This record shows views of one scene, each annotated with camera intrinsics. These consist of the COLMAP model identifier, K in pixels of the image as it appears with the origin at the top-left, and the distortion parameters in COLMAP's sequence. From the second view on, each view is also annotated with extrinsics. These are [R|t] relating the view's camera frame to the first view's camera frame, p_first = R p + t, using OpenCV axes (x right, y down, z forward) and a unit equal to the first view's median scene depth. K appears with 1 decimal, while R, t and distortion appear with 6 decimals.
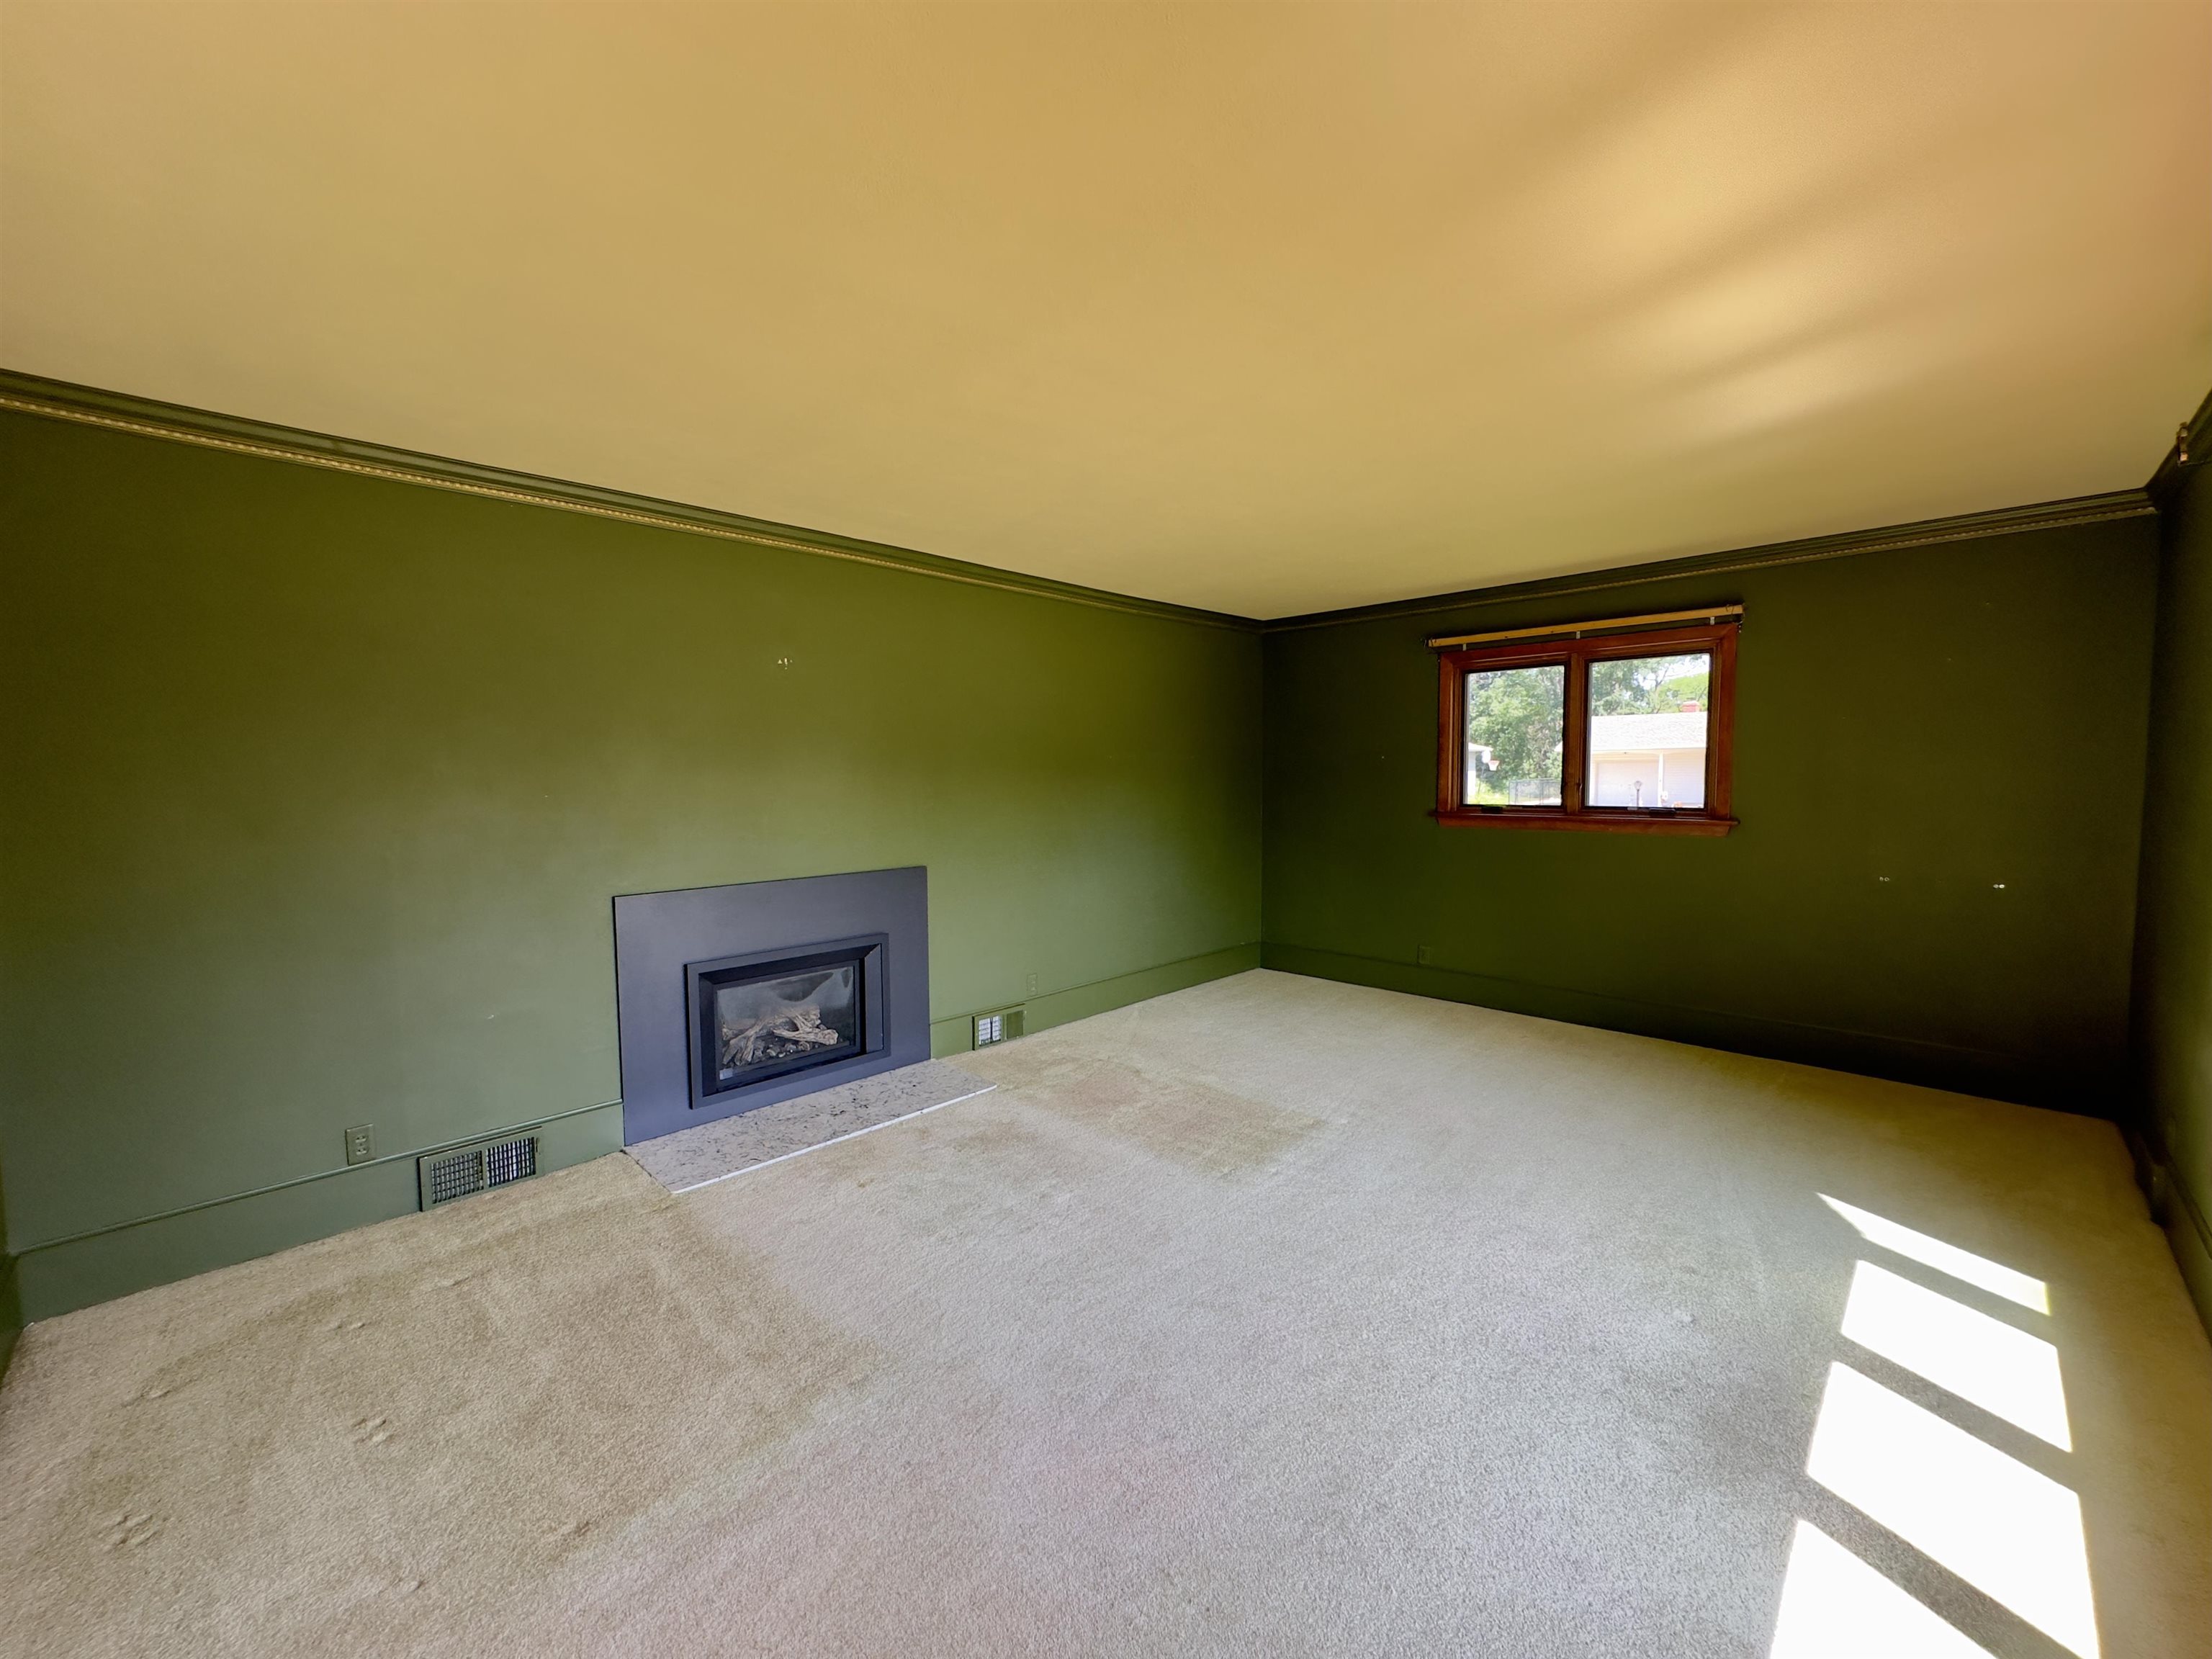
lens RADIAL K [[883.8, 0, 1109.4], [0, 883.8, 828.5], [0, 0, 1]] dist [-0.003411, -0.000216]
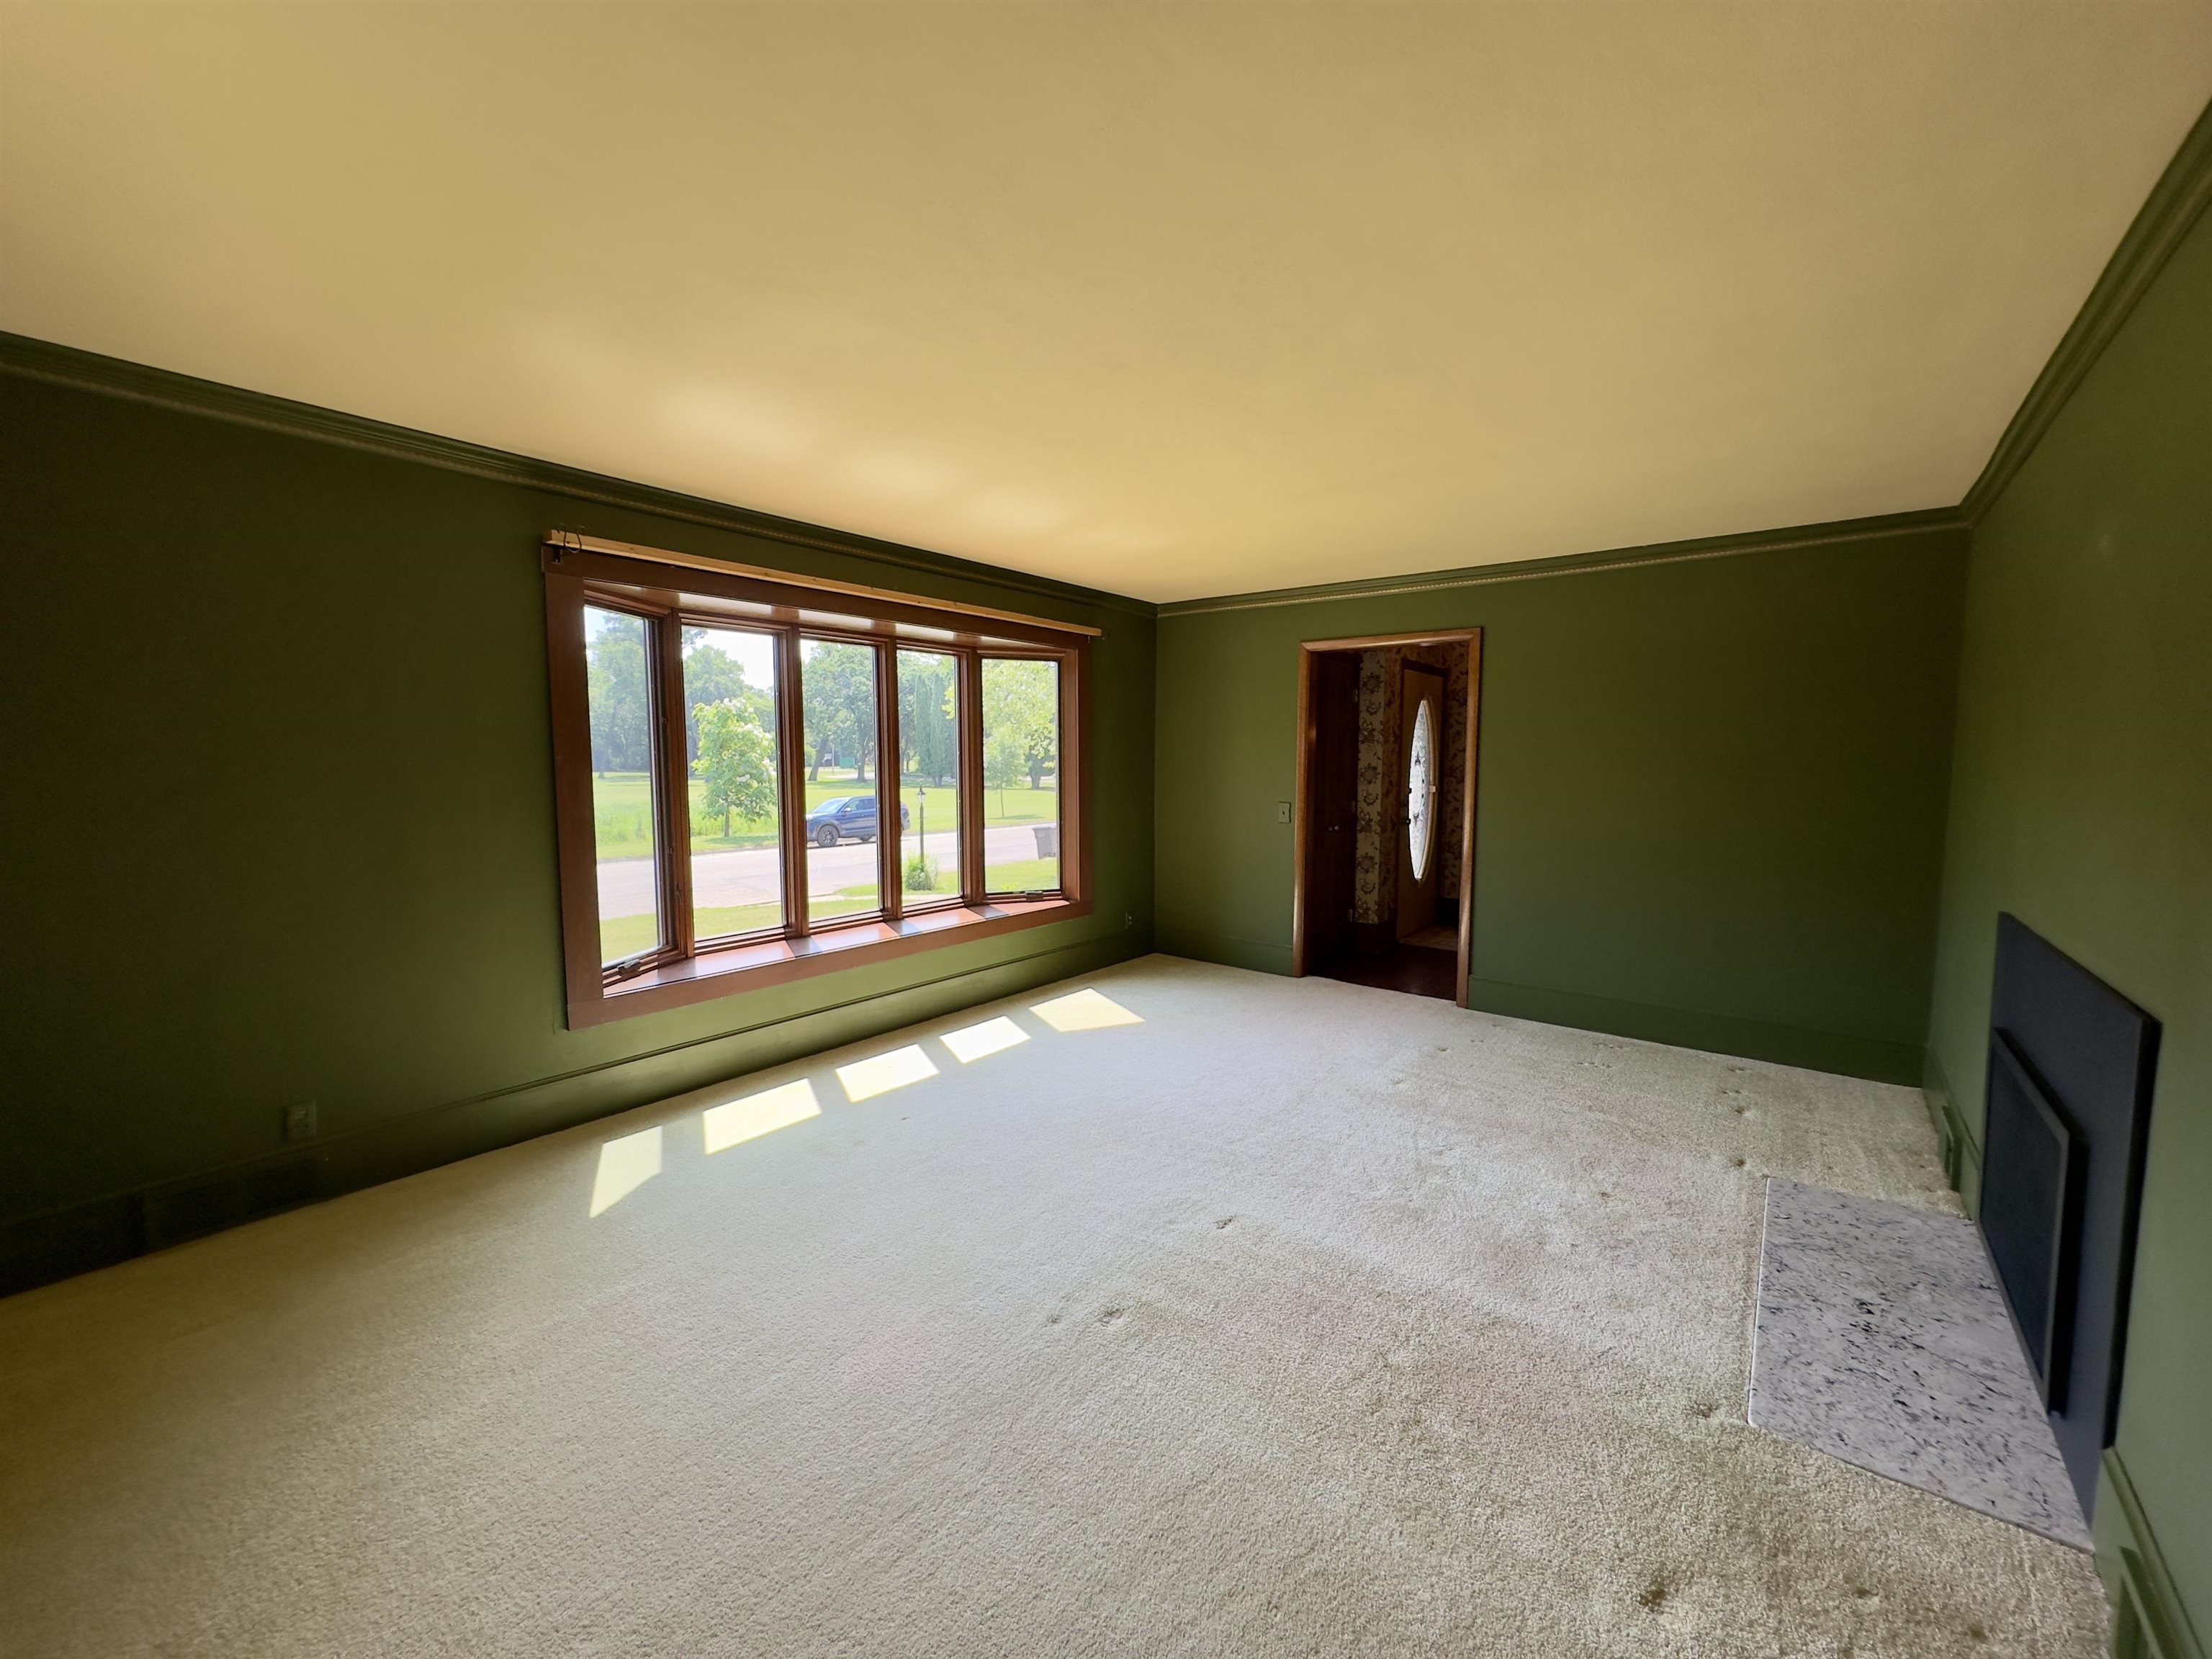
lens RADIAL K [[883.8, 0, 1109.4], [0, 883.8, 828.5], [0, 0, 1]] dist [-0.003411, -0.000216]
pose [[-0.994881, 0.015133, -0.099910, 0.273615], [0.000181, 0.988988, 0.147997, -0.099179], [0.101049, 0.147222, -0.983928, 1.486745]]
